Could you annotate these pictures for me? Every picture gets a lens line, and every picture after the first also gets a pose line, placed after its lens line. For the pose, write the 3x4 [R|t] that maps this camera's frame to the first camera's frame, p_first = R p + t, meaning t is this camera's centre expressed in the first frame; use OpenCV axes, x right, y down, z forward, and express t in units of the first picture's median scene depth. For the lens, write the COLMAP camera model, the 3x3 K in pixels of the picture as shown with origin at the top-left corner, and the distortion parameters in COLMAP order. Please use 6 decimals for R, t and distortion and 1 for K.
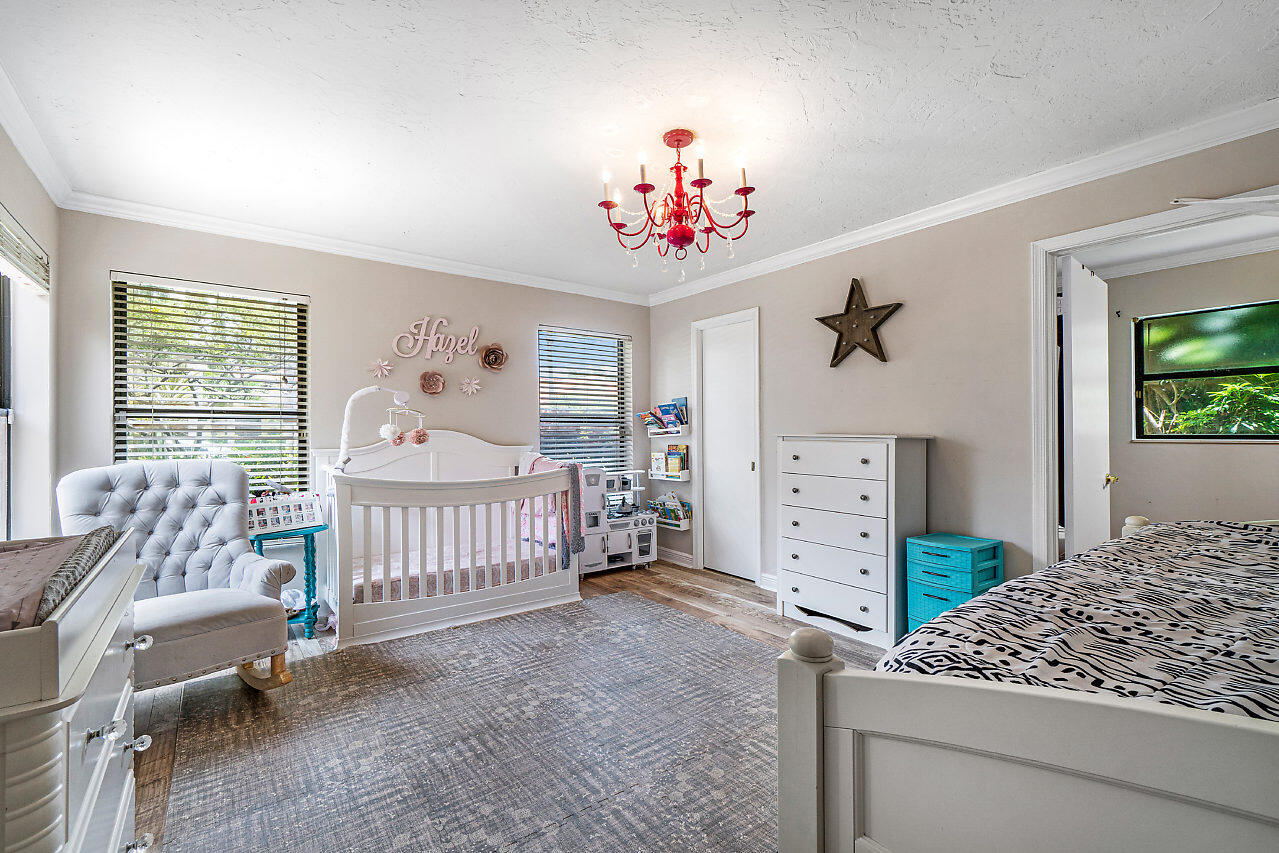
lens RADIAL K [[572.2, 0, 631.0], [0, 572.2, 429.8], [0, 0, 1]] dist [0.000332, 0.000683]
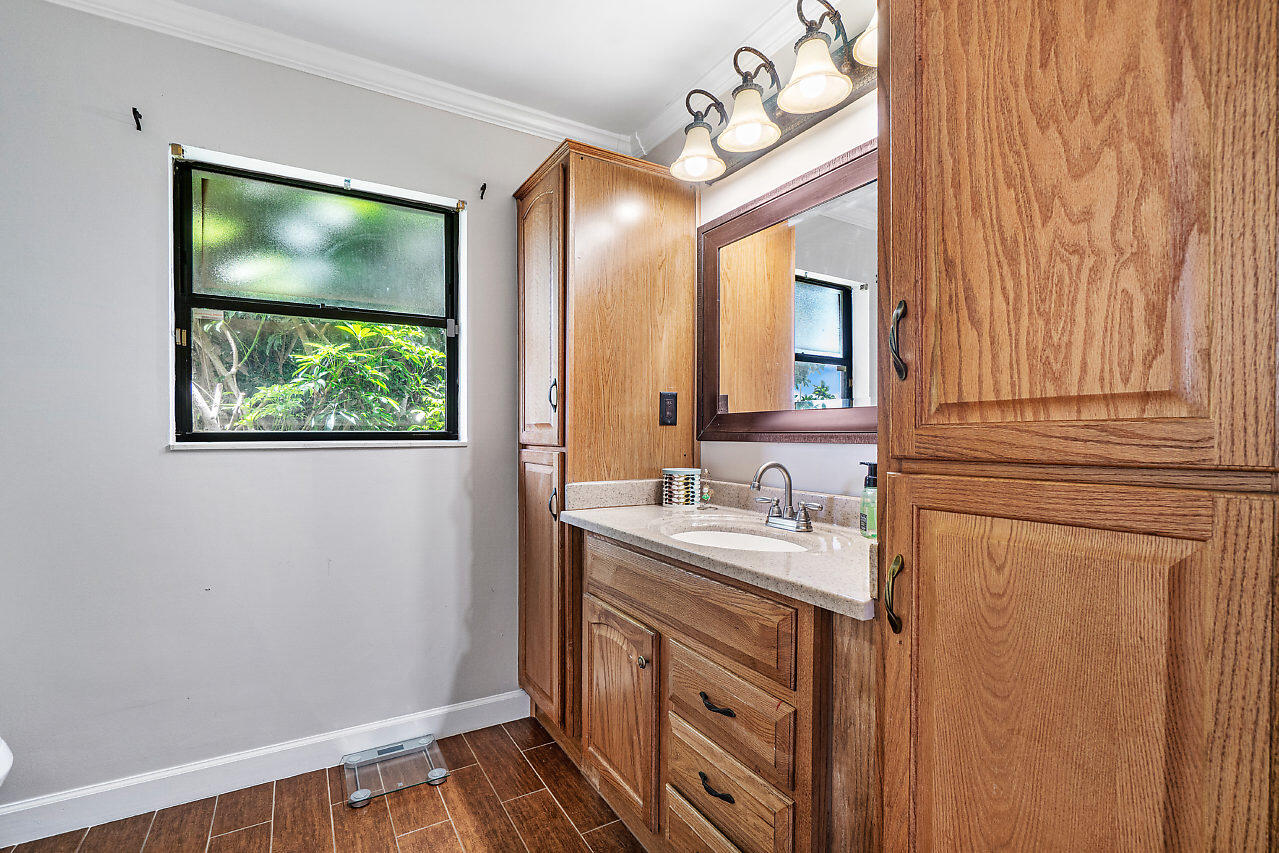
lens RADIAL K [[572.2, 0, 631.5], [0, 572.2, 434.3], [0, 0, 1]] dist [0.000332, 0.000683]
pose [[0.084549, -0.001423, 0.996418, 0.493400], [0.005884, 0.999982, 0.000929, 0.011760], [-0.996402, 0.005785, 0.084556, 0.633866]]
